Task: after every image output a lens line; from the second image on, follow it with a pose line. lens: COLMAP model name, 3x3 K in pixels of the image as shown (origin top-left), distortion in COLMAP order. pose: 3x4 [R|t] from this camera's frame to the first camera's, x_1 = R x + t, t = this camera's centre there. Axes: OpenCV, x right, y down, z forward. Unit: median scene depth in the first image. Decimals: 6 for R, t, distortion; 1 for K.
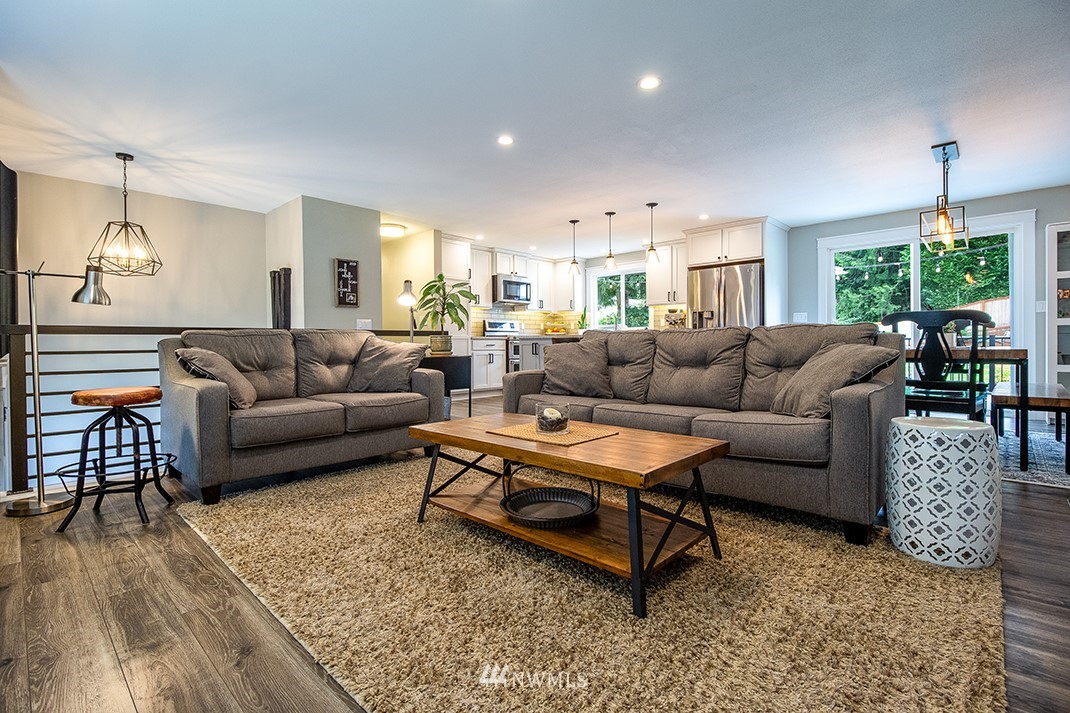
lens RADIAL K [[498.2, 0, 544.9], [0, 498.2, 347.7], [0, 0, 1]] dist [0.002449, -0.001790]
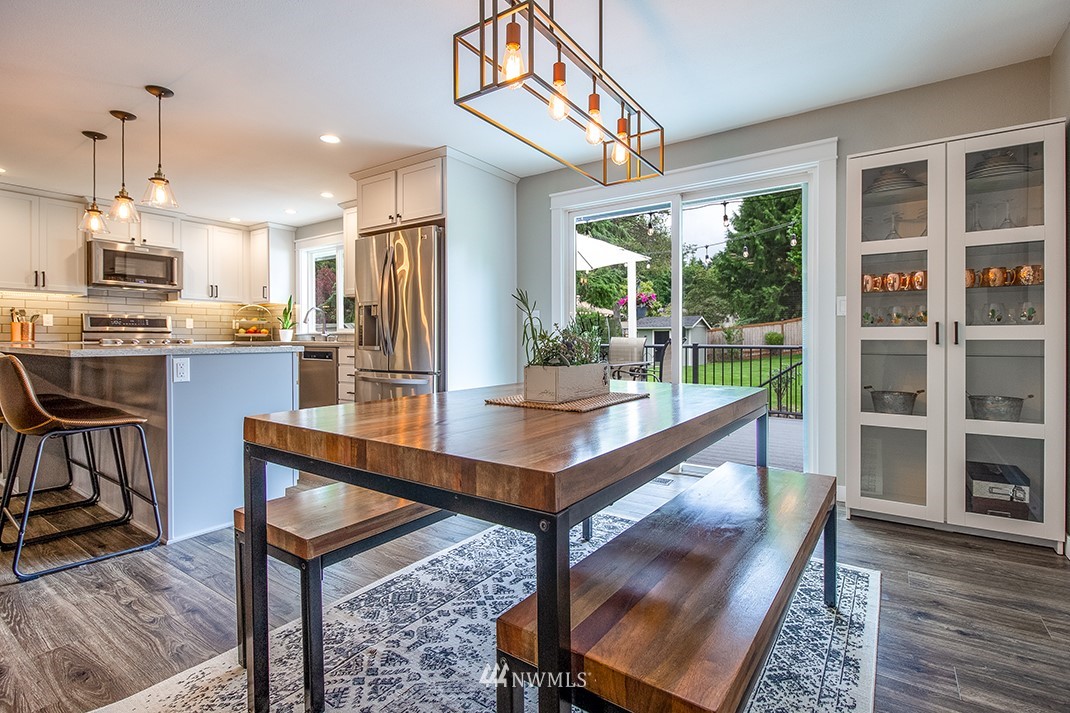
lens RADIAL K [[498.2, 0, 538.7], [0, 498.2, 343.2], [0, 0, 1]] dist [0.002449, -0.001790]
pose [[0.991490, 0.009591, 0.129830, 0.374779], [-0.009537, 0.999954, -0.001040, -0.023216], [-0.129834, -0.000207, 0.991536, 0.310928]]
